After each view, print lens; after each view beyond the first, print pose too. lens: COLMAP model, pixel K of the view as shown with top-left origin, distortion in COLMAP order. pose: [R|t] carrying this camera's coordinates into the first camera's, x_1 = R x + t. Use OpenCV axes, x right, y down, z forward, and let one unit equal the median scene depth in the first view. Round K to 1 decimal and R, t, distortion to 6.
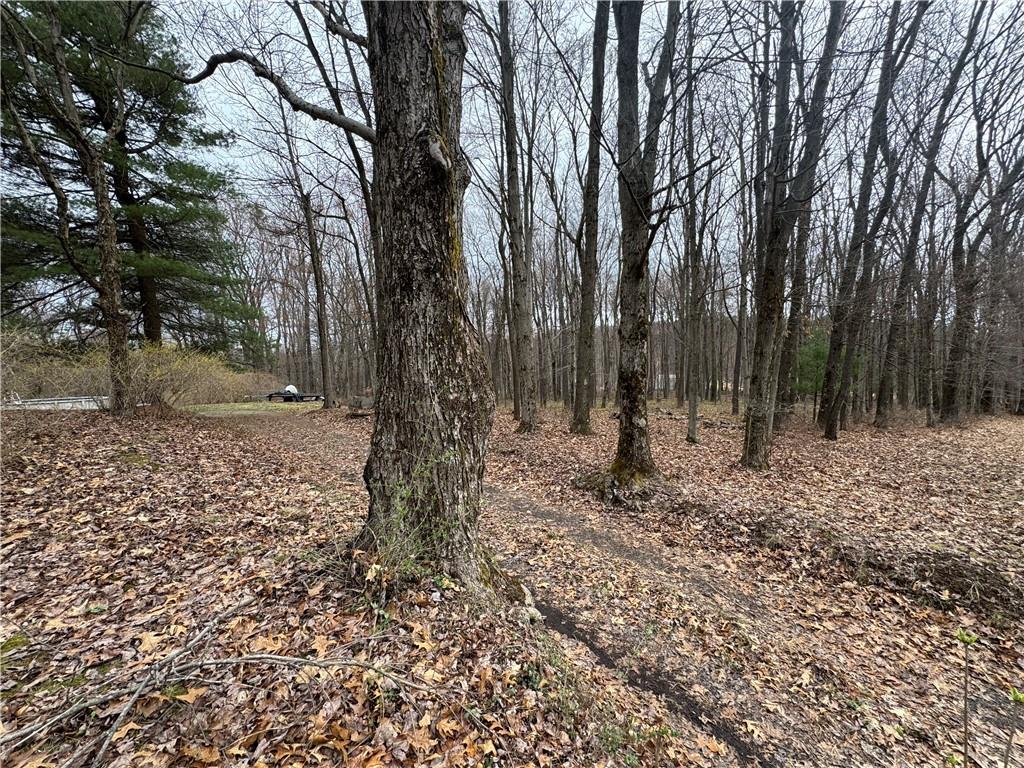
lens RADIAL K [[409.8, 0, 512.6], [0, 409.8, 383.2], [0, 0, 1]] dist [-0.002153, 0.000529]
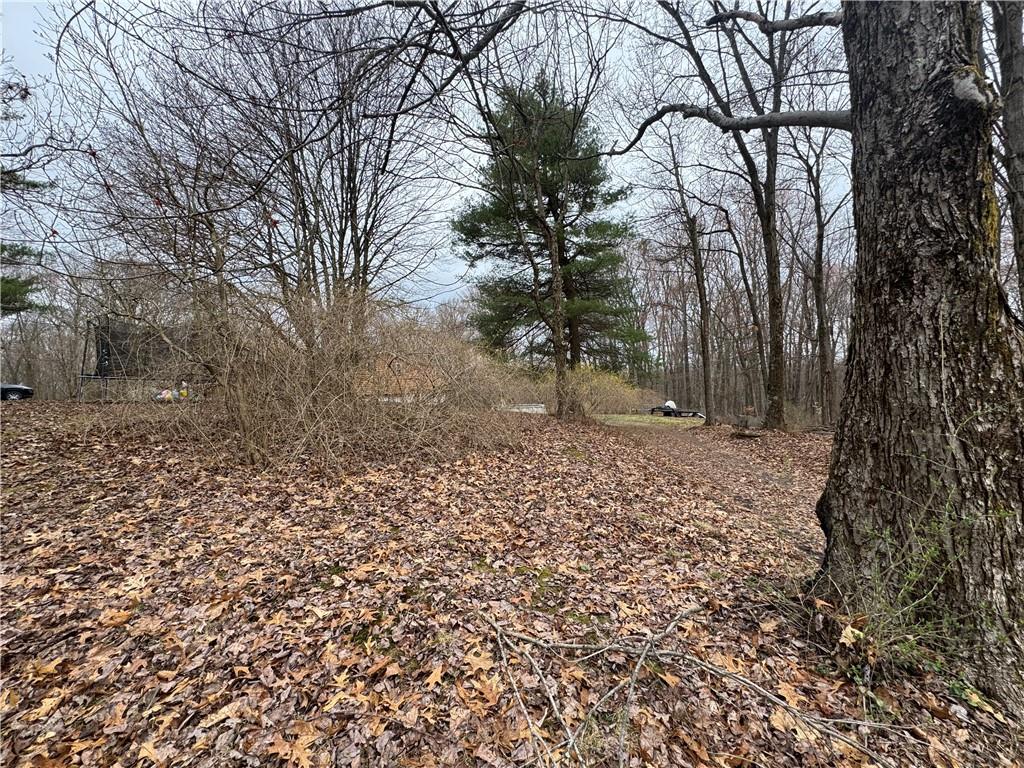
lens RADIAL K [[409.8, 0, 512.4], [0, 409.8, 383.6], [0, 0, 1]] dist [-0.002153, 0.000529]
pose [[0.652594, -0.000131, -0.757708, -0.105377], [-0.029800, 0.999222, -0.025838, -0.000430], [0.757122, 0.039442, 0.652082, -0.040358]]
